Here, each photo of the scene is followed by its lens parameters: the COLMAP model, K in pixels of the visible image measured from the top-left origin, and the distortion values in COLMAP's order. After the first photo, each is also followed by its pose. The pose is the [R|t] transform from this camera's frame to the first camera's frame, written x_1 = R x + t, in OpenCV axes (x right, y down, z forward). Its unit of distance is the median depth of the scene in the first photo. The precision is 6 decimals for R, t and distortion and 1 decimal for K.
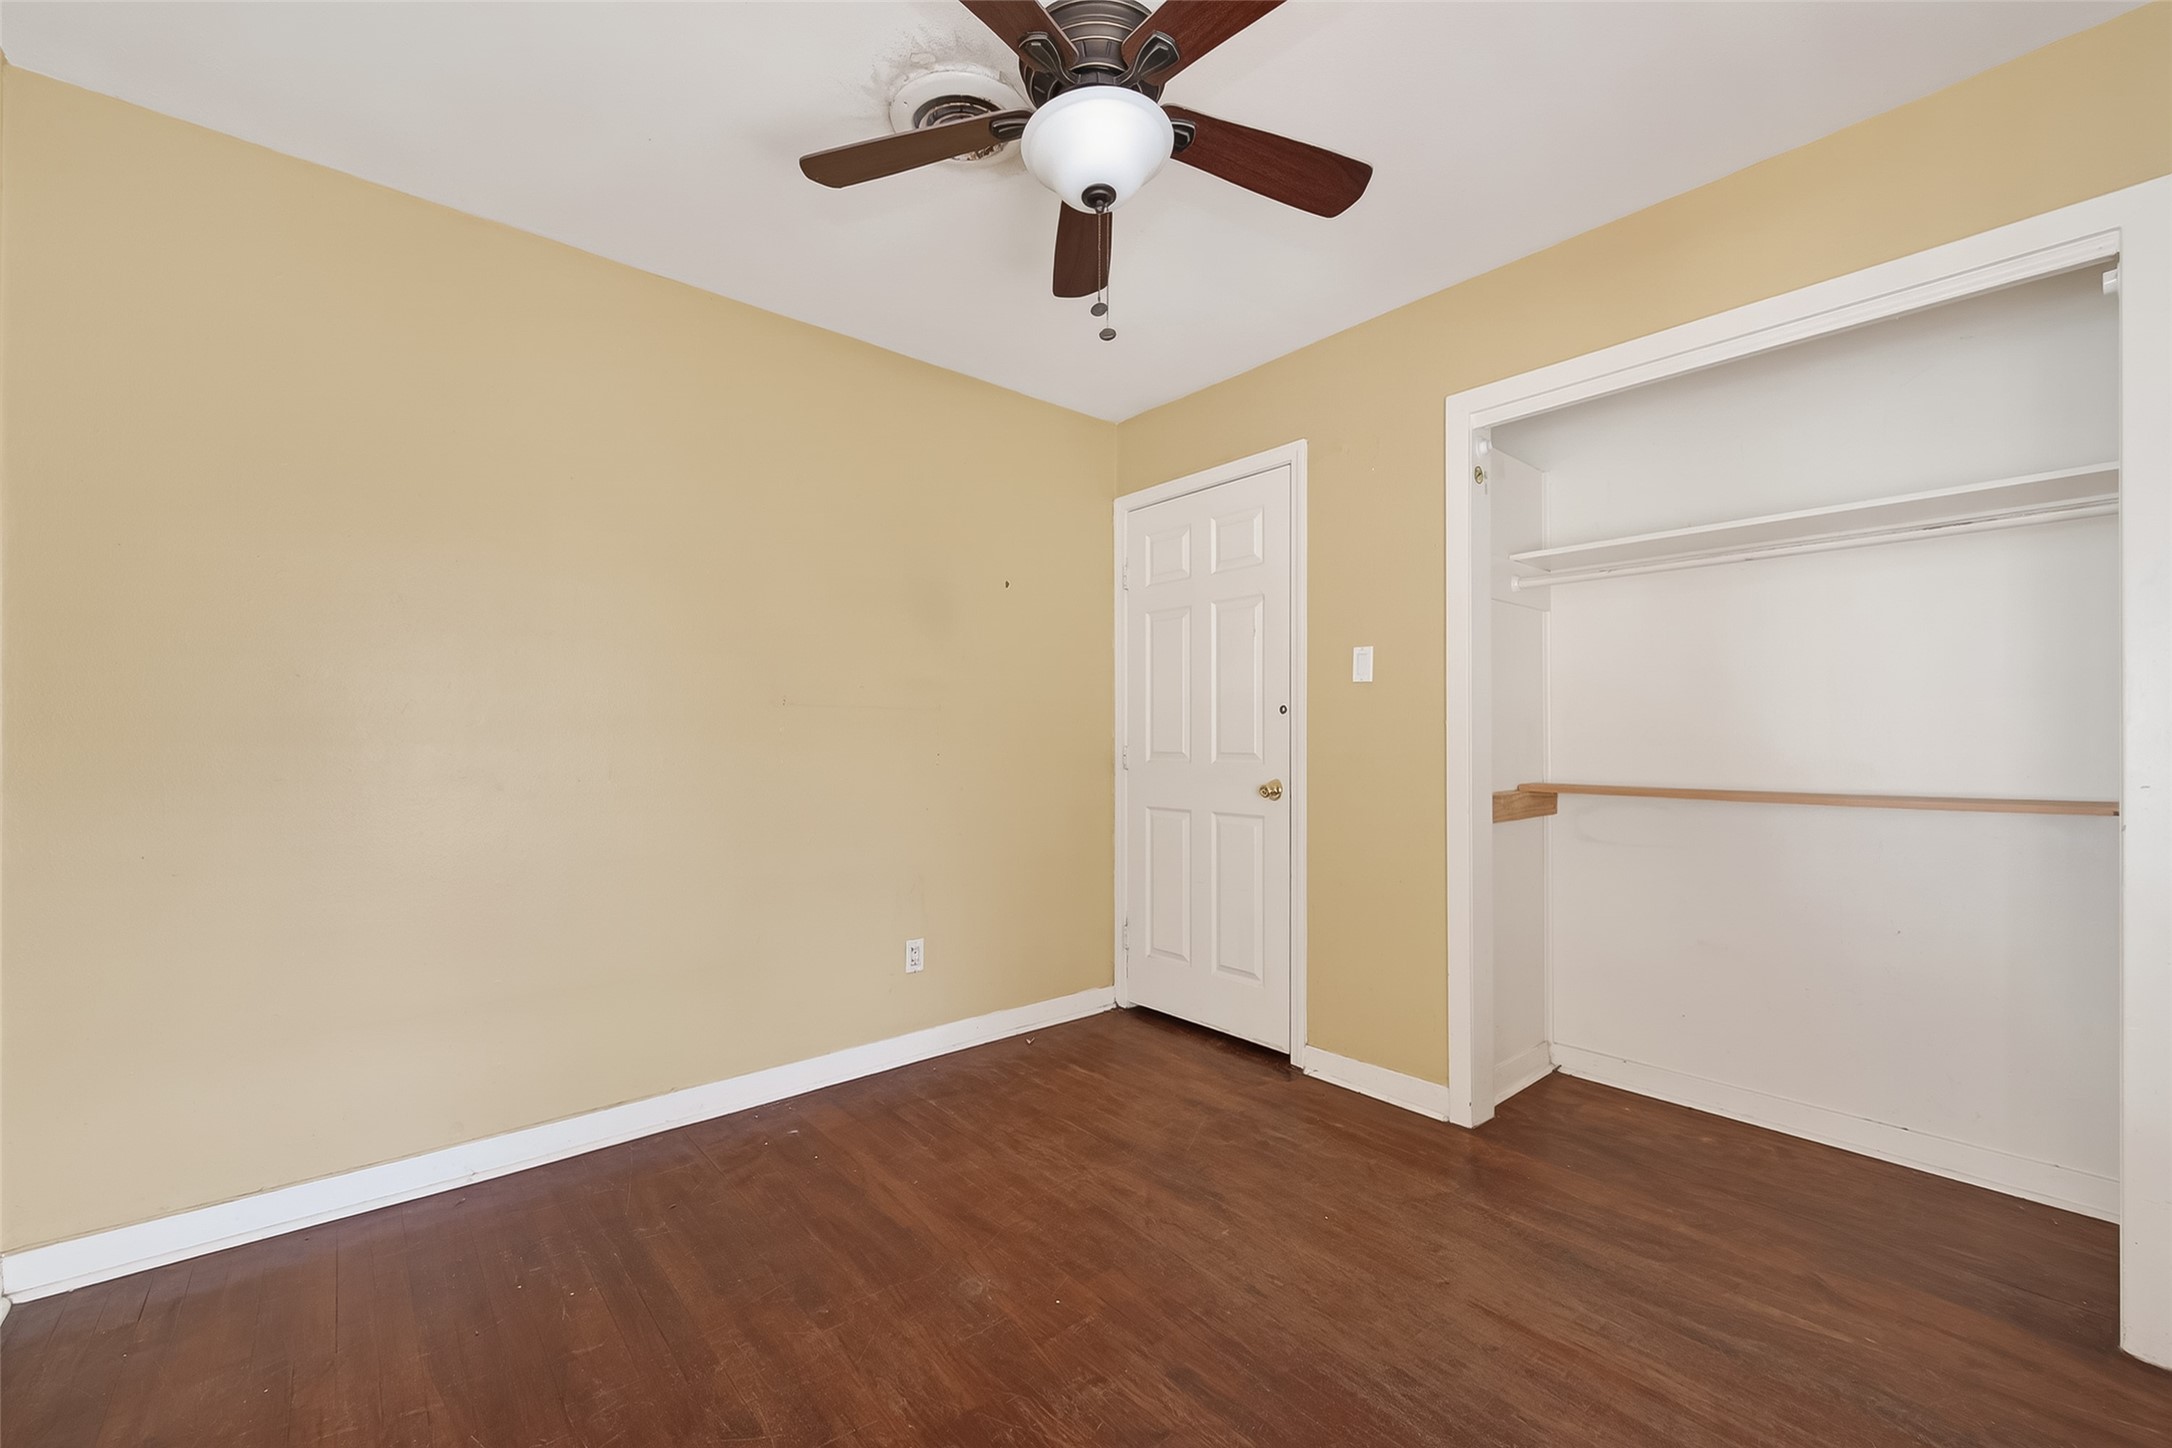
lens RADIAL K [[860.7, 0, 1094.0], [0, 860.7, 728.5], [0, 0, 1]] dist [0.001200, -0.000240]
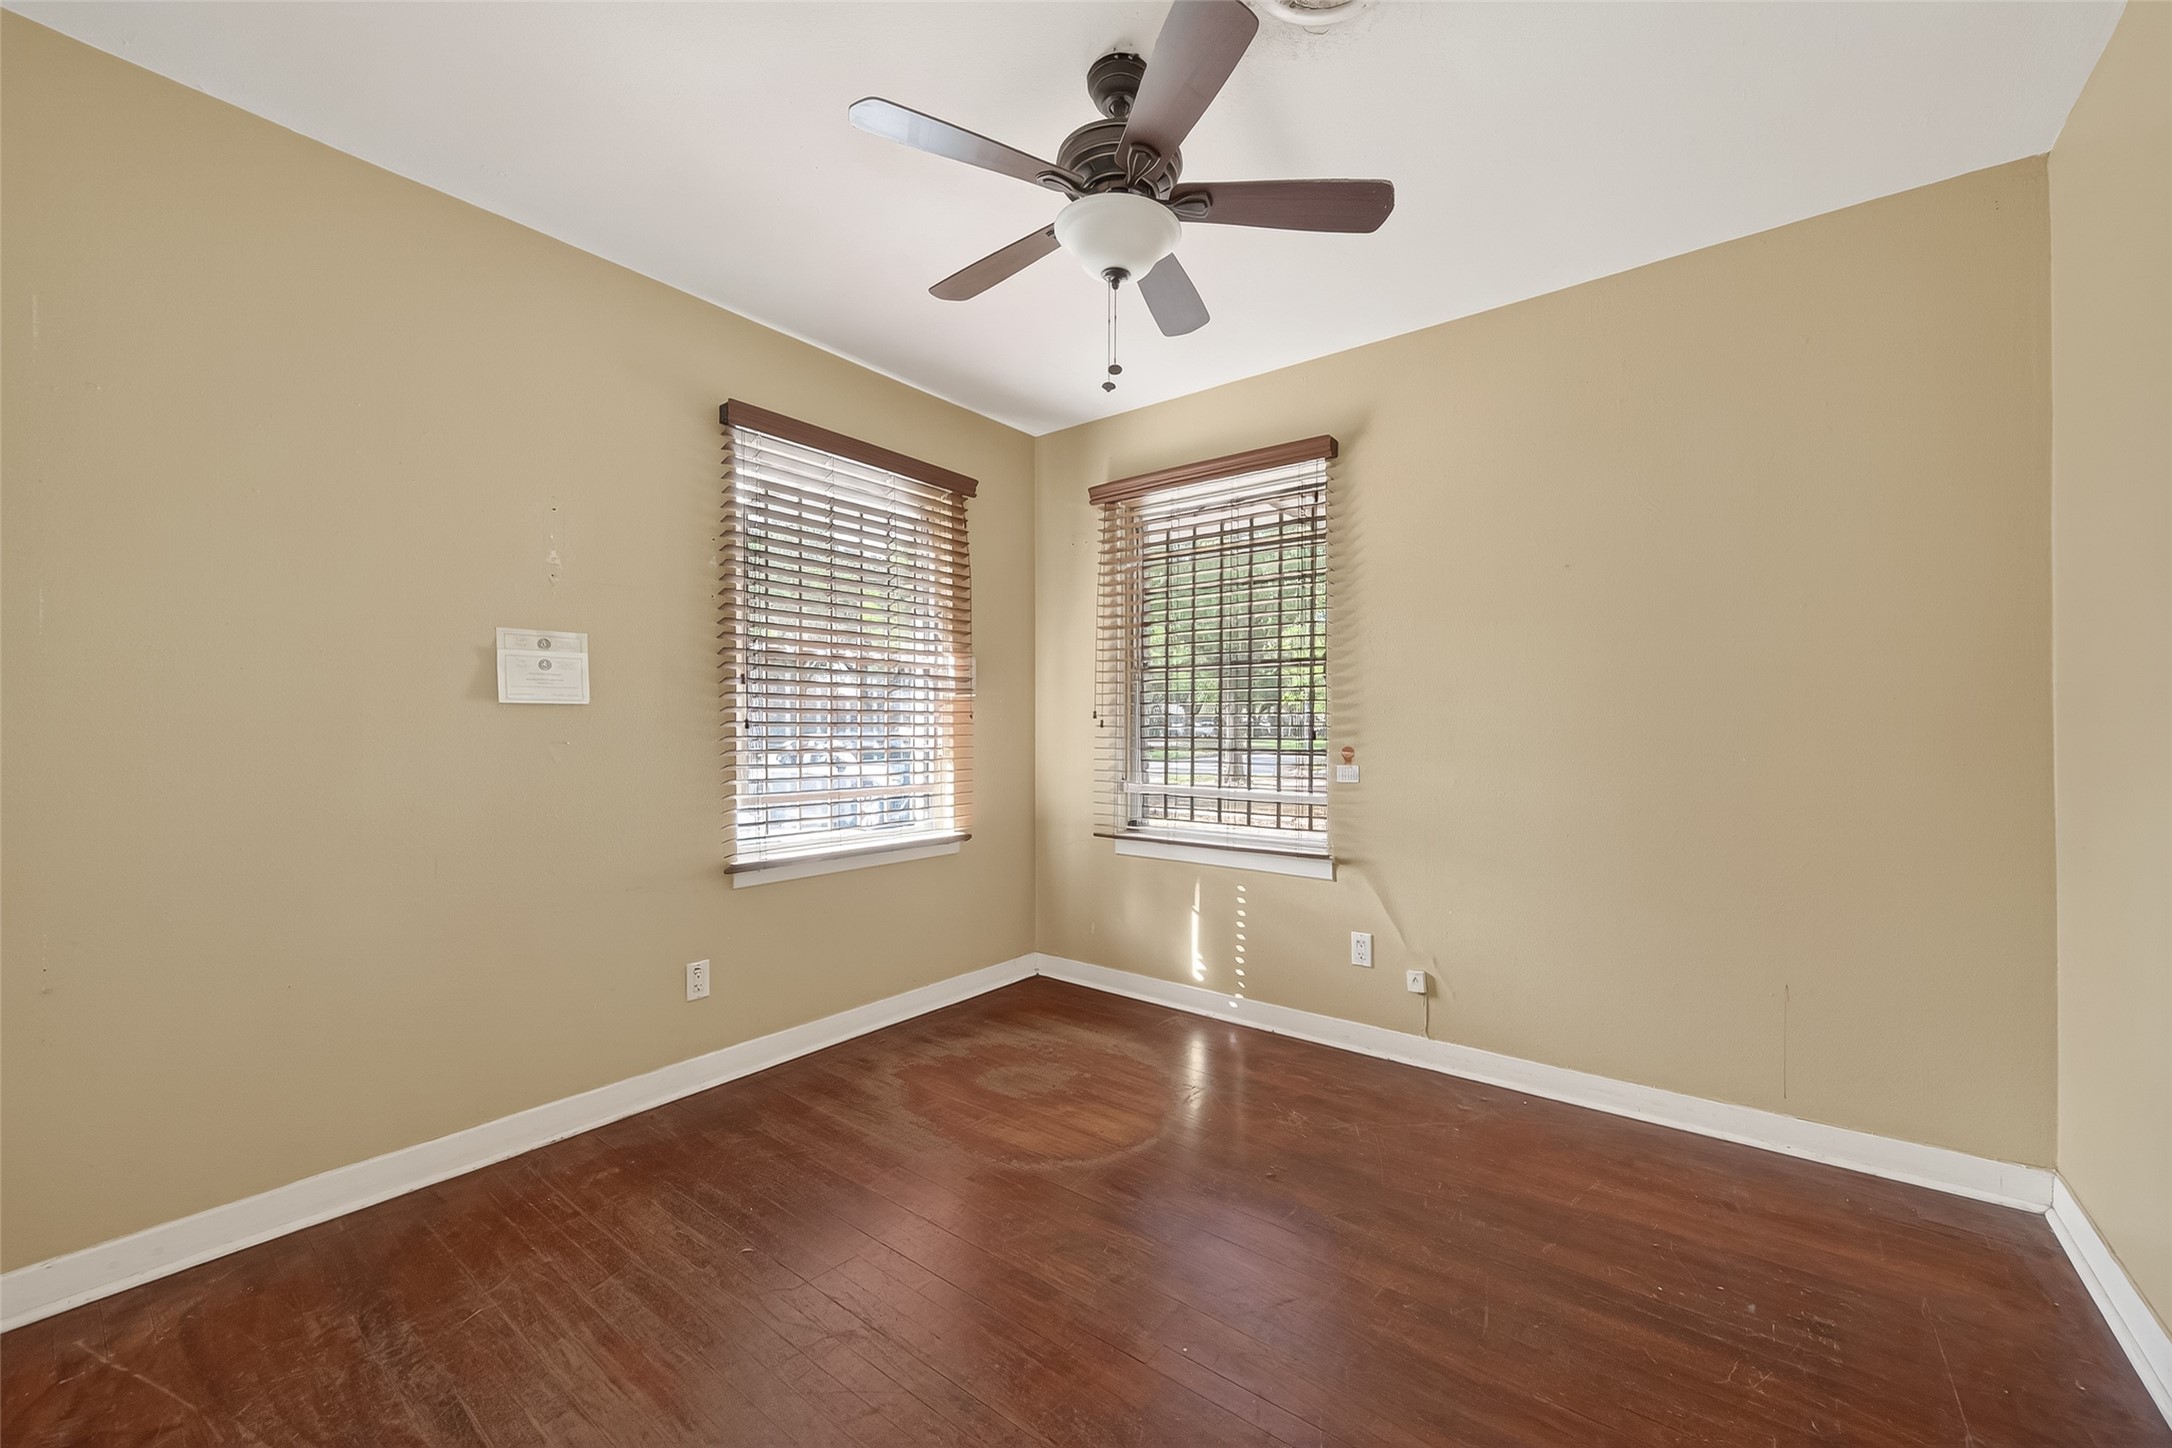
lens RADIAL K [[860.7, 0, 1094.0], [0, 860.7, 728.5], [0, 0, 1]] dist [0.001200, -0.000240]
pose [[-0.979961, 0.001906, -0.199181, 0.245931], [0.003456, 0.999966, -0.007432, 0.021911], [0.199160, -0.007971, -0.979935, 1.991958]]
